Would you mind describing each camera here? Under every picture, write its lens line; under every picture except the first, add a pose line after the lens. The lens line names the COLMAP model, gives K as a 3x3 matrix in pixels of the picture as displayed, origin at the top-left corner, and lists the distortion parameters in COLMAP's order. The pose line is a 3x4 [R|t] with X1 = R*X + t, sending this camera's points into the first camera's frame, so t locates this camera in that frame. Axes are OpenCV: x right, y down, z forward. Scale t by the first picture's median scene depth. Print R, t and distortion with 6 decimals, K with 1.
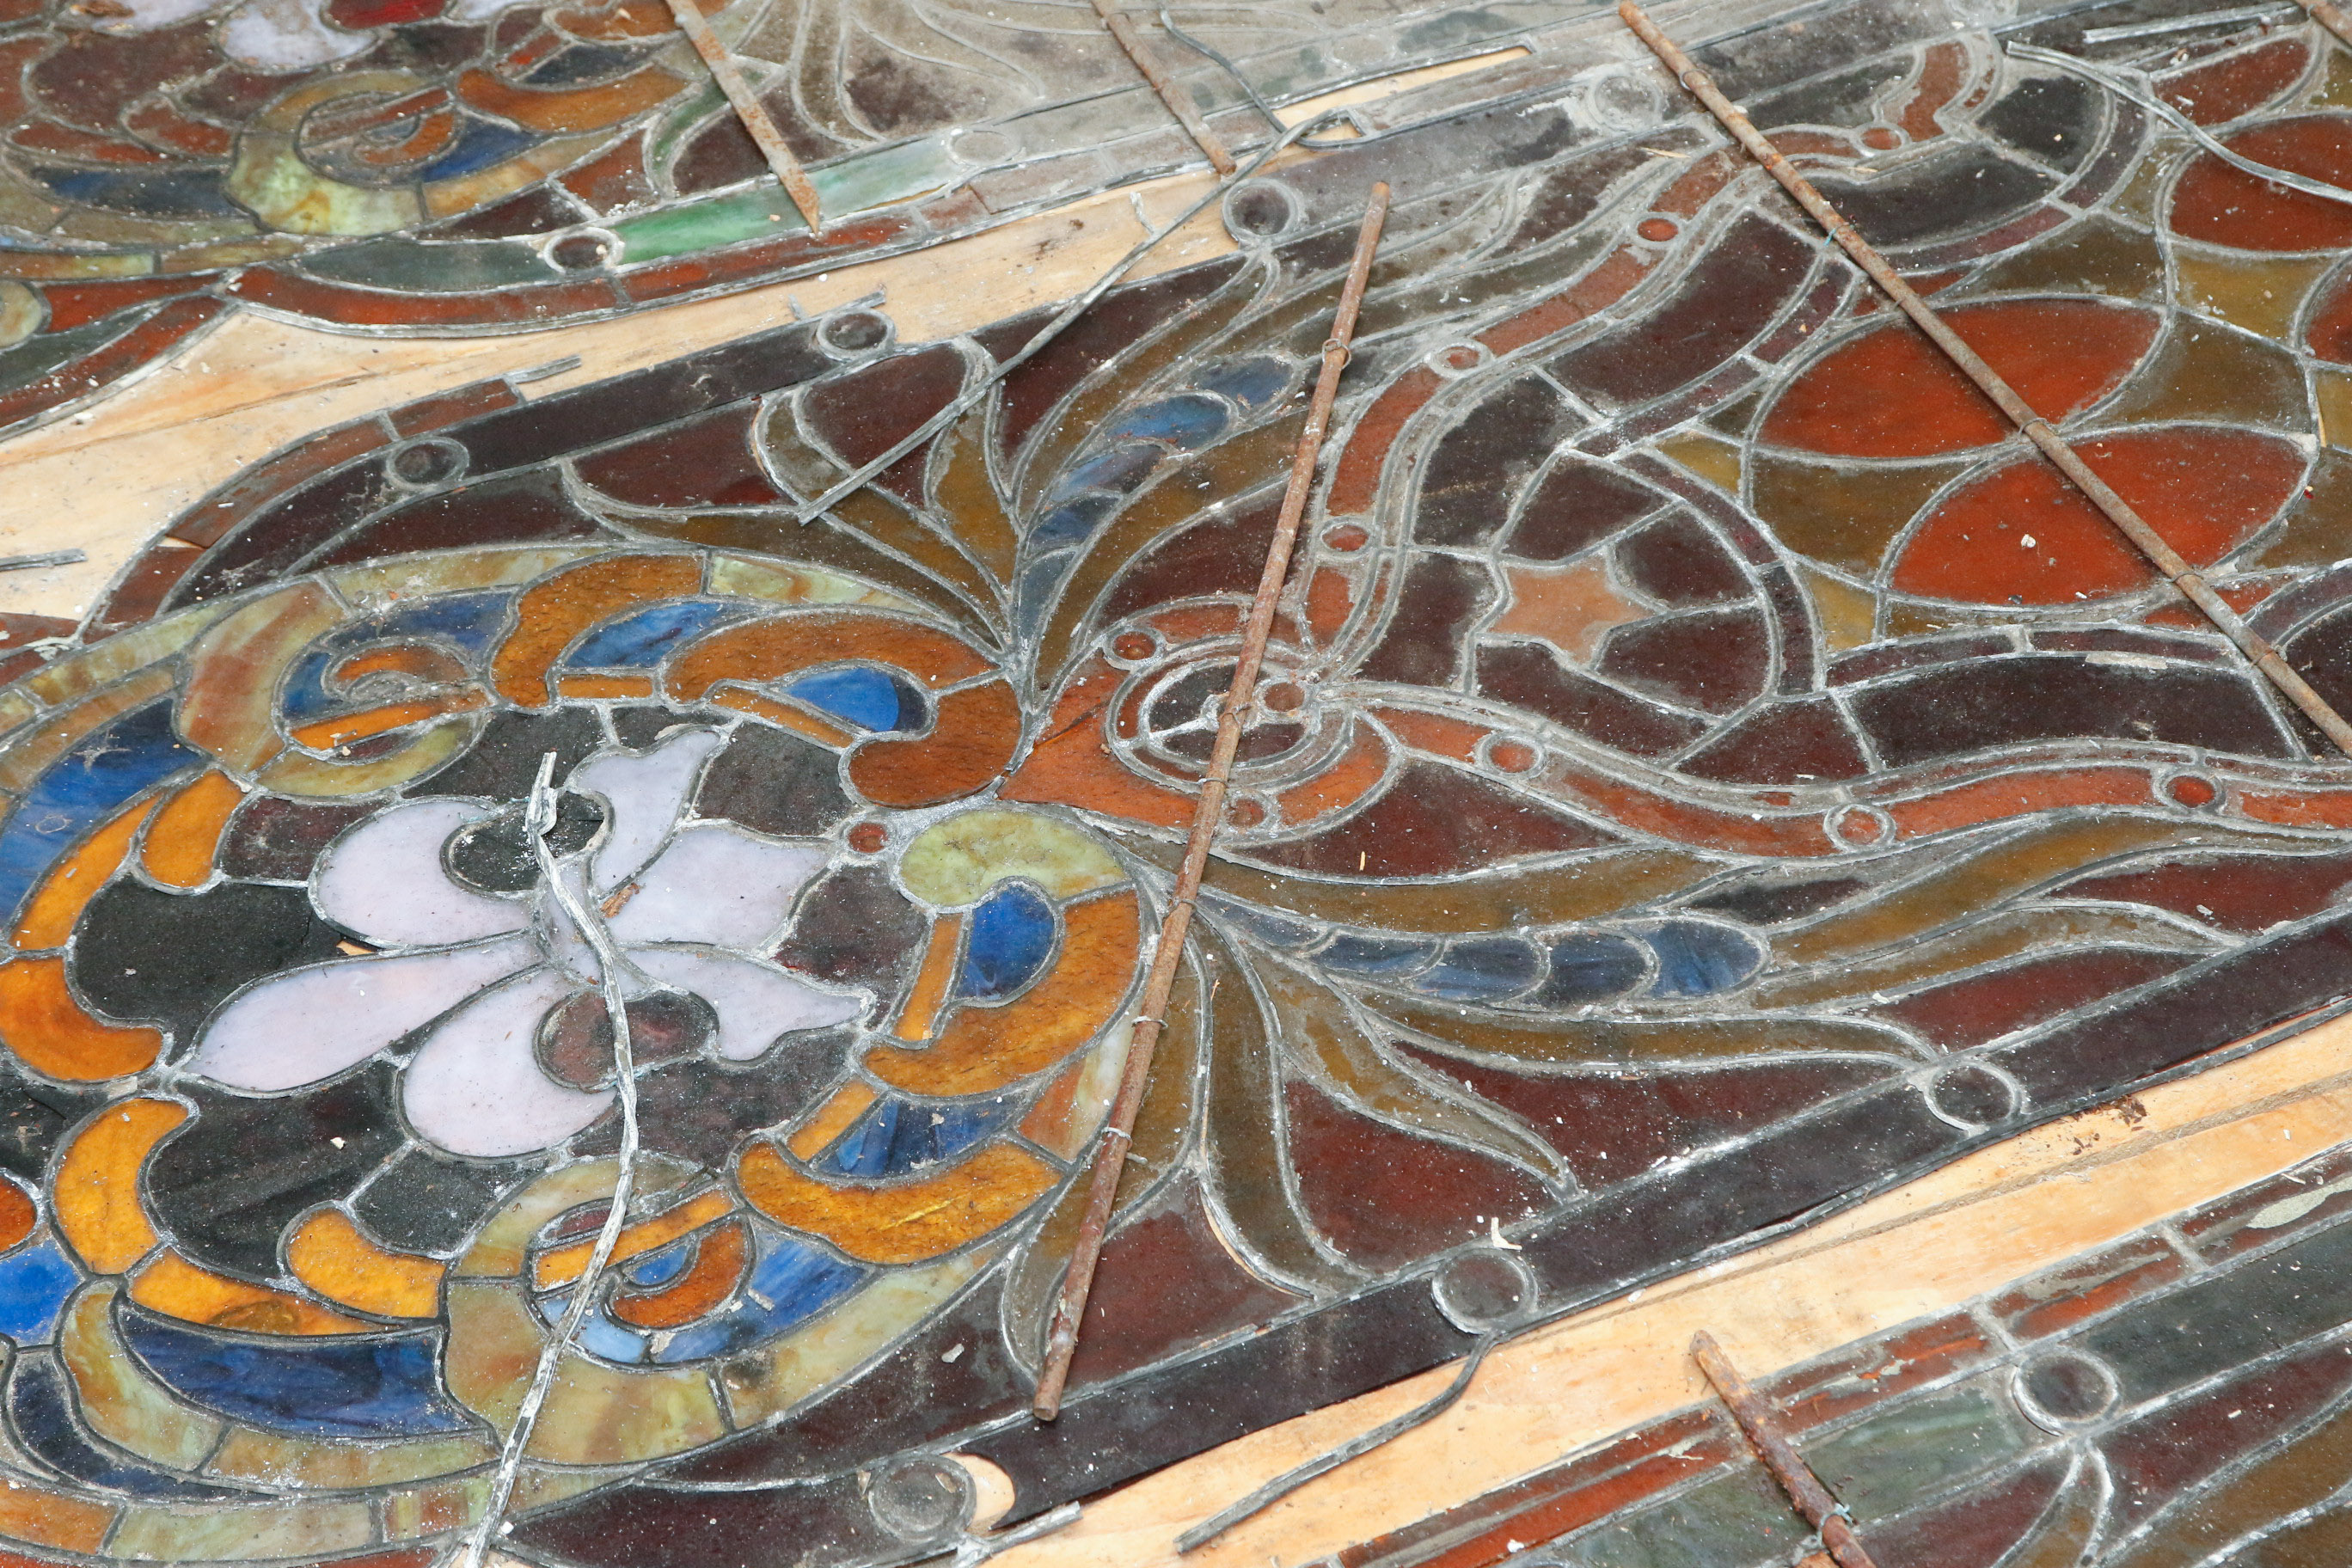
lens RADIAL K [[3884.2, 0, 1176.3], [0, 3884.2, 783.9], [0, 0, 1]] dist [0.018509, 0.000000]
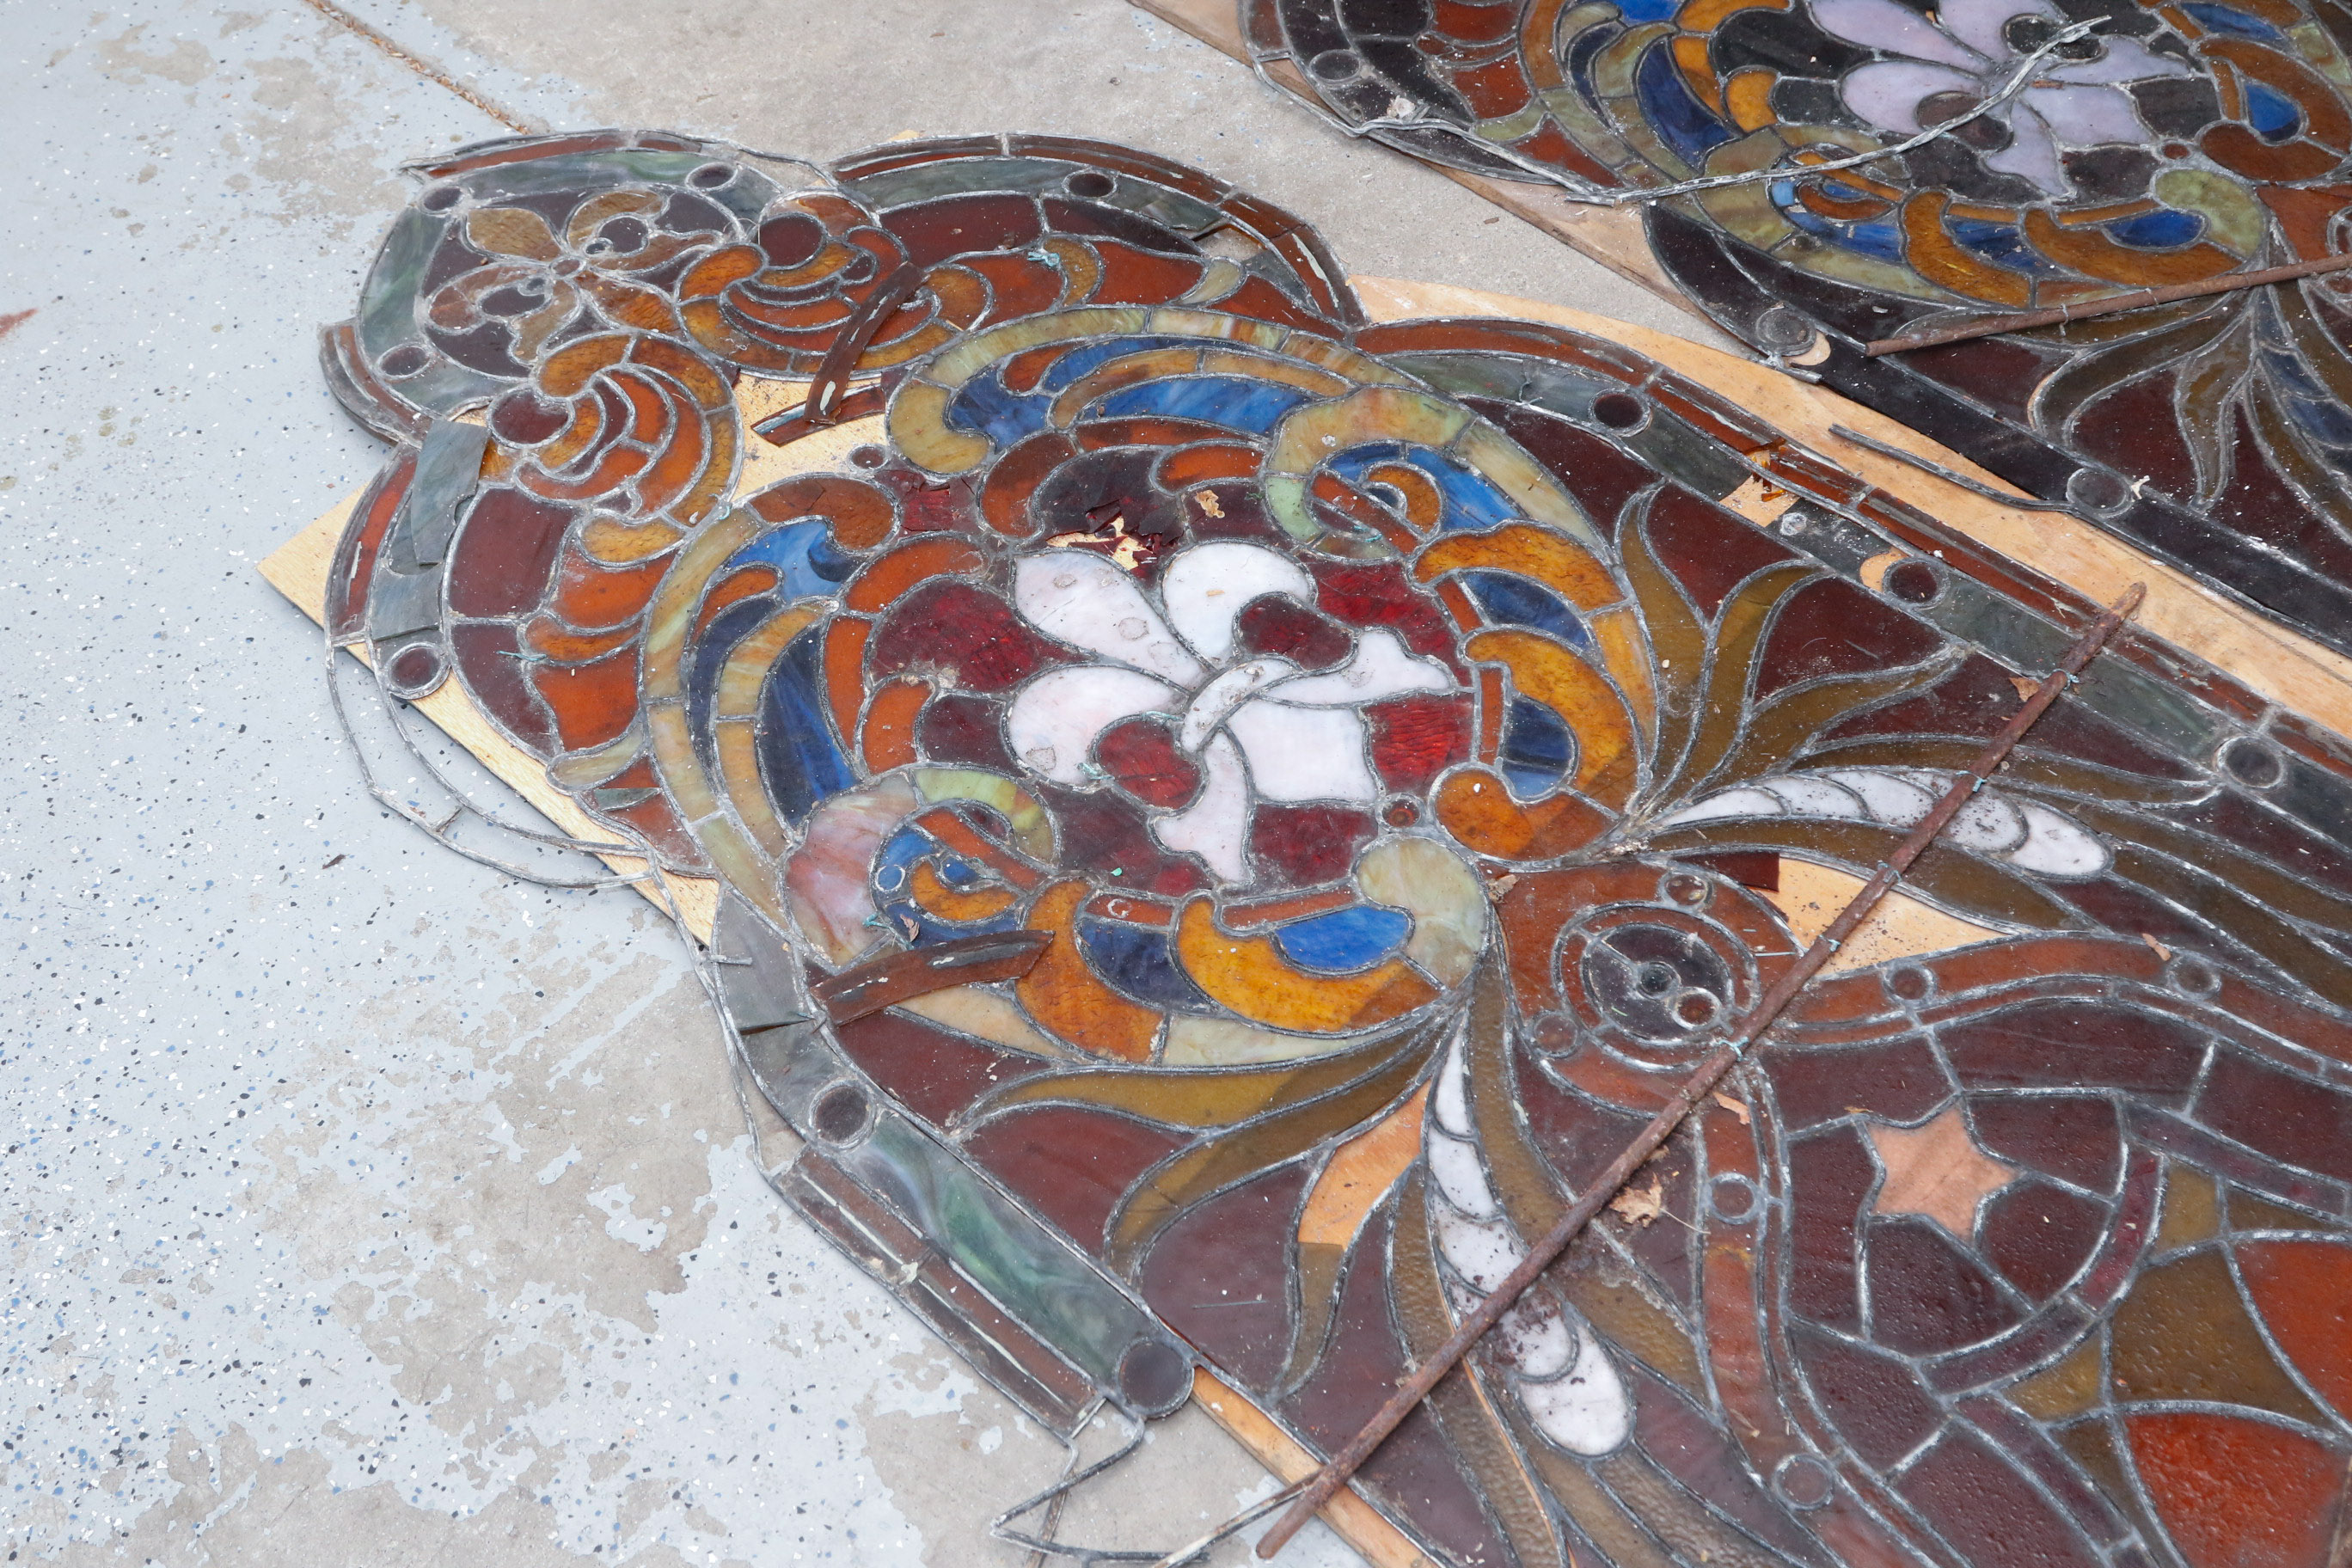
lens RADIAL K [[2557.7, 0, 1180.8], [0, 2557.7, 799.2], [0, 0, 1]] dist [-0.107211, 0.000000]
pose [[0.397582, 0.719826, -0.569016, 0.547305], [-0.599864, 0.673167, 0.432445, -0.005675], [0.694328, 0.169400, 0.699437, 0.031469]]
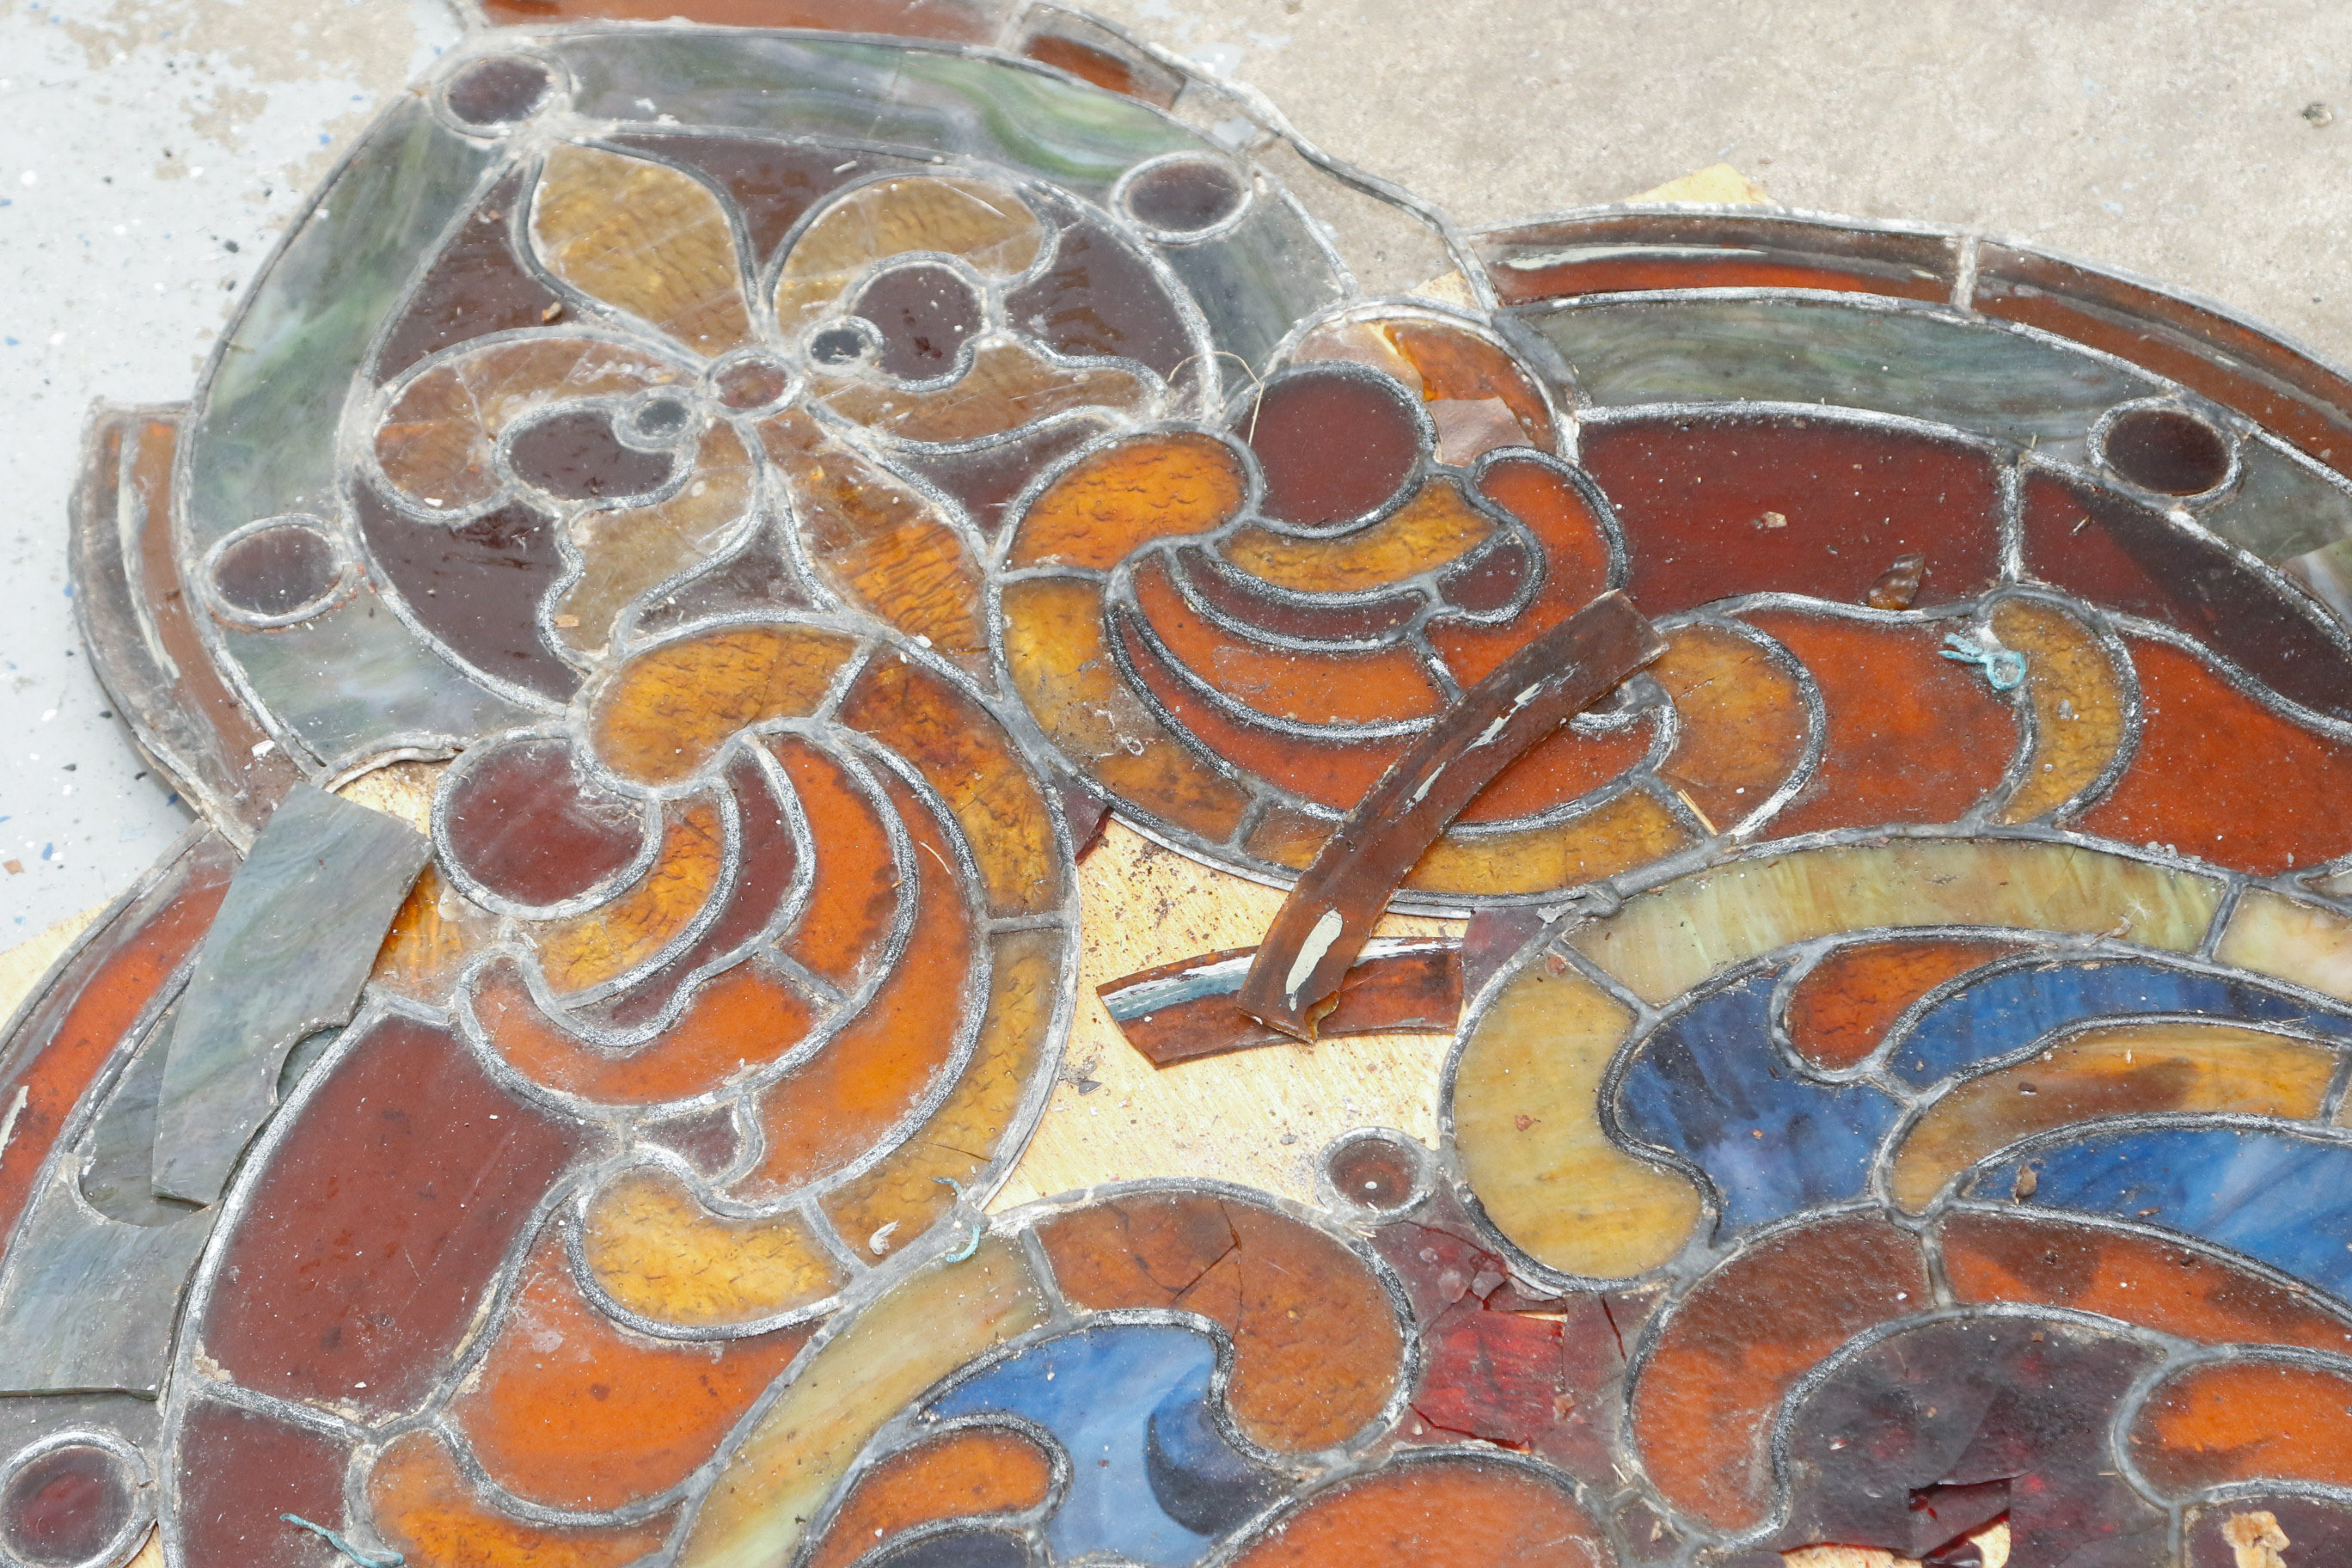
lens RADIAL K [[5953.9, 0, 1190.3], [0, 5953.9, 777.9], [0, 0, 1]] dist [0.173226, 0.000000]
pose [[0.117782, 0.775809, -0.619877, 0.330042], [-0.641451, 0.535958, 0.548899, -0.075594], [0.758069, 0.332970, 0.560770, 0.096335]]
